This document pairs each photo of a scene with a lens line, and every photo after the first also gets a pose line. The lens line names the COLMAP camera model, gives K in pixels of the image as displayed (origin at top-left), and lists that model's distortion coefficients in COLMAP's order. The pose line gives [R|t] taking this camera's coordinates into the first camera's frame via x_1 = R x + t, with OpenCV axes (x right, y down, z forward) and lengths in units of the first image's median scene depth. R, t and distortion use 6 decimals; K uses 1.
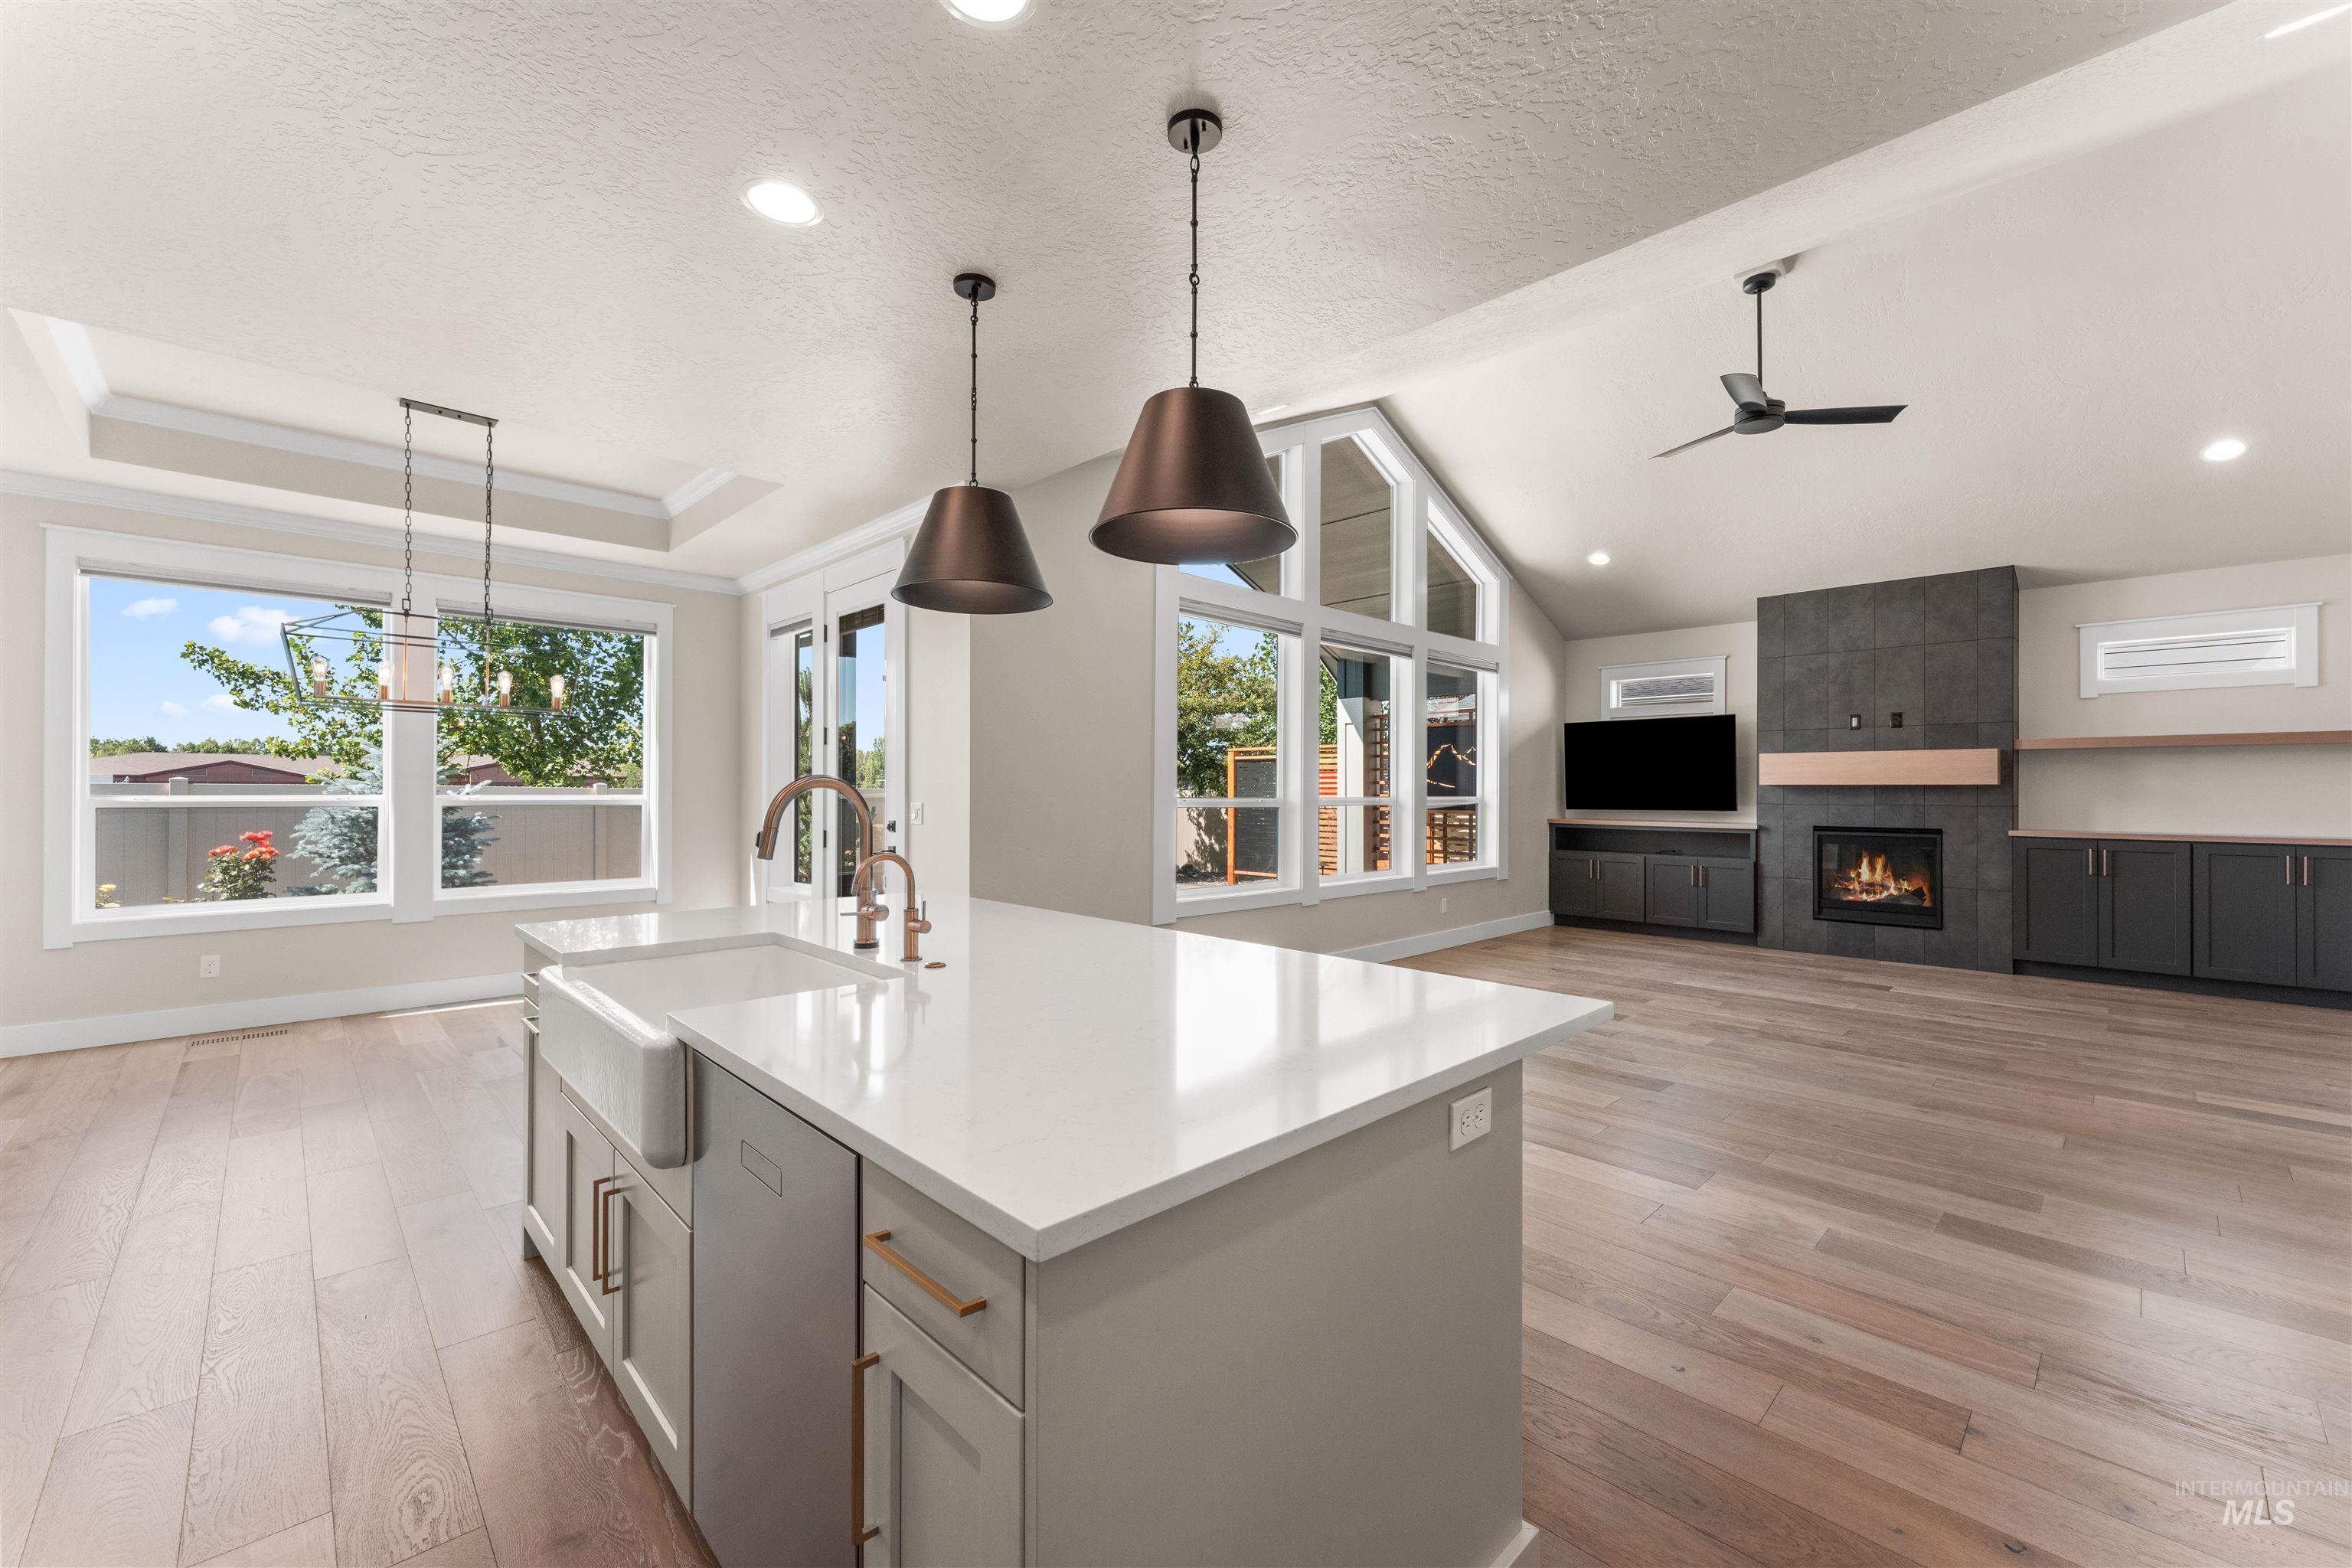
lens RADIAL K [[942.7, 0, 1180.4], [0, 942.7, 787.7], [0, 0, 1]] dist [0.000138, -0.000256]
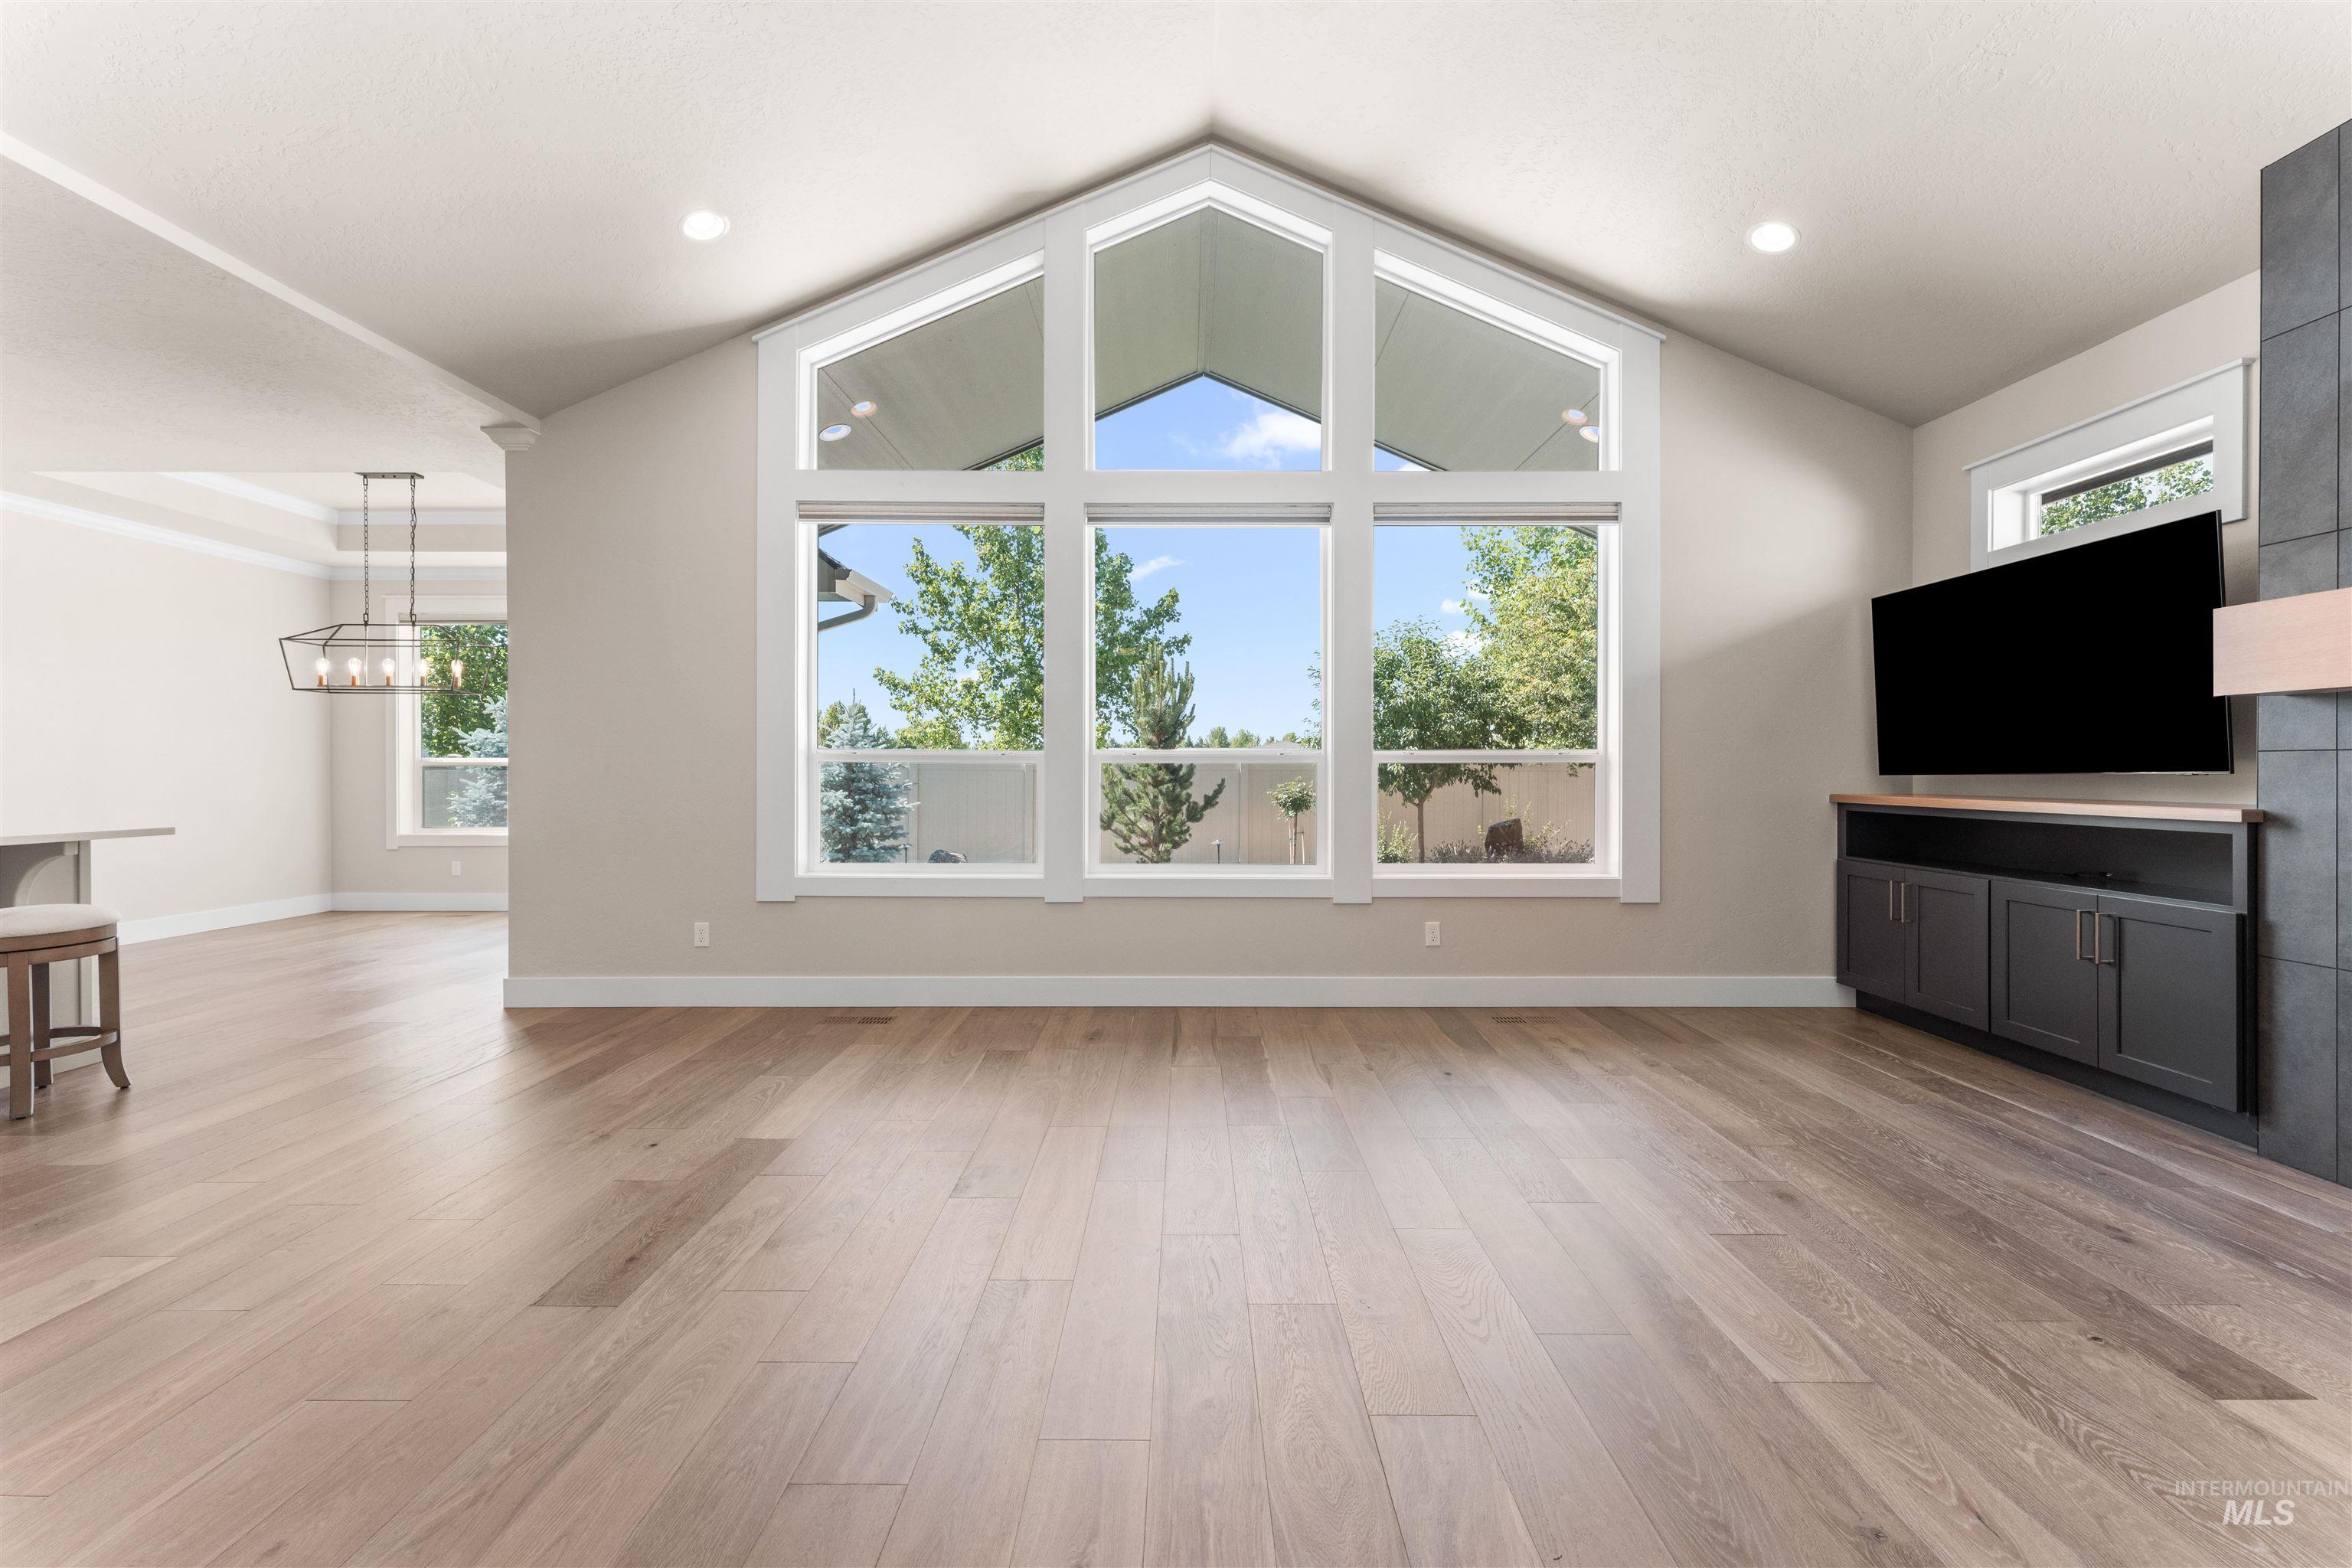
lens RADIAL K [[942.7, 0, 1178.1], [0, 942.7, 778.6], [0, 0, 1]] dist [0.000138, -0.000256]
pose [[0.713008, 0.001260, -0.701155, 0.562762], [0.004373, 0.999971, 0.006244, 0.023373], [0.701142, -0.007518, 0.712982, 0.454908]]
